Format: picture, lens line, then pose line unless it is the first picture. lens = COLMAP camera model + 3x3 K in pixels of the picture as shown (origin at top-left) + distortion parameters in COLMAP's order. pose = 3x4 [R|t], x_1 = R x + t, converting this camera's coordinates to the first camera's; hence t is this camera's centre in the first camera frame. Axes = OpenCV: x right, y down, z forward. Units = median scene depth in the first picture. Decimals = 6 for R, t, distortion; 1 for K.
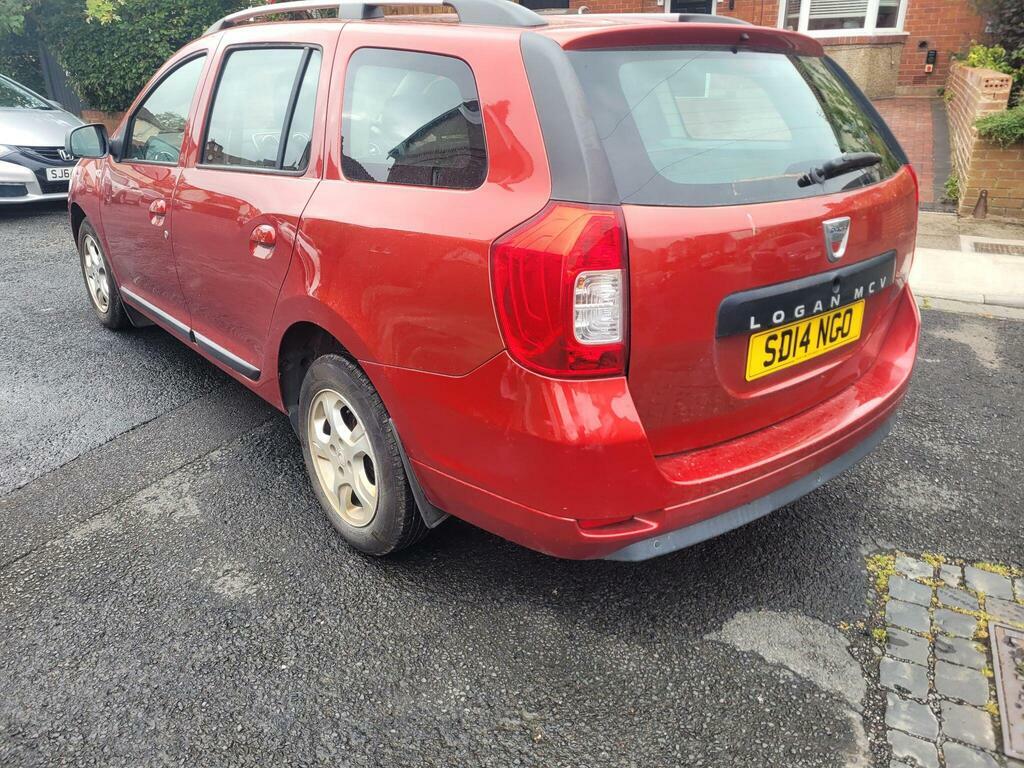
lens RADIAL K [[766.5, 0, 501.6], [0, 766.5, 353.0], [0, 0, 1]] dist [0.060310, -0.037177]
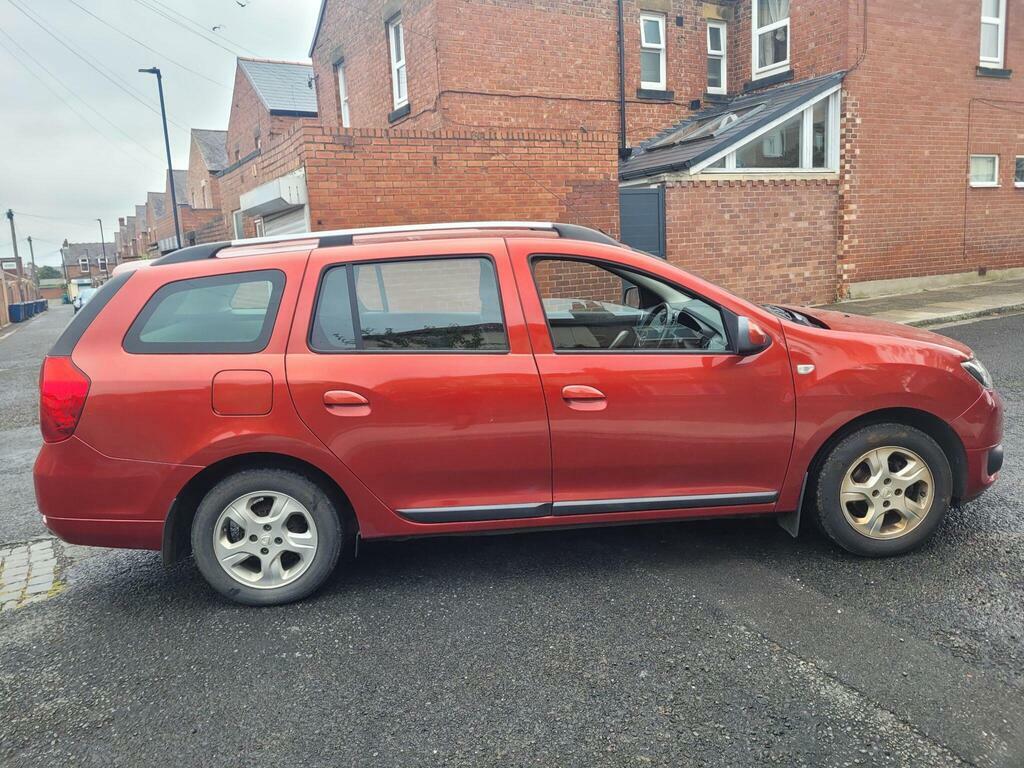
lens RADIAL K [[766.5, 0, 509.2], [0, 766.5, 345.7], [0, 0, 1]] dist [0.060310, -0.037177]
pose [[-0.564872, 0.146343, -0.812098, 1.075679], [-0.233302, 0.915671, 0.327286, -0.824285], [0.791511, 0.374339, -0.483095, 2.094675]]
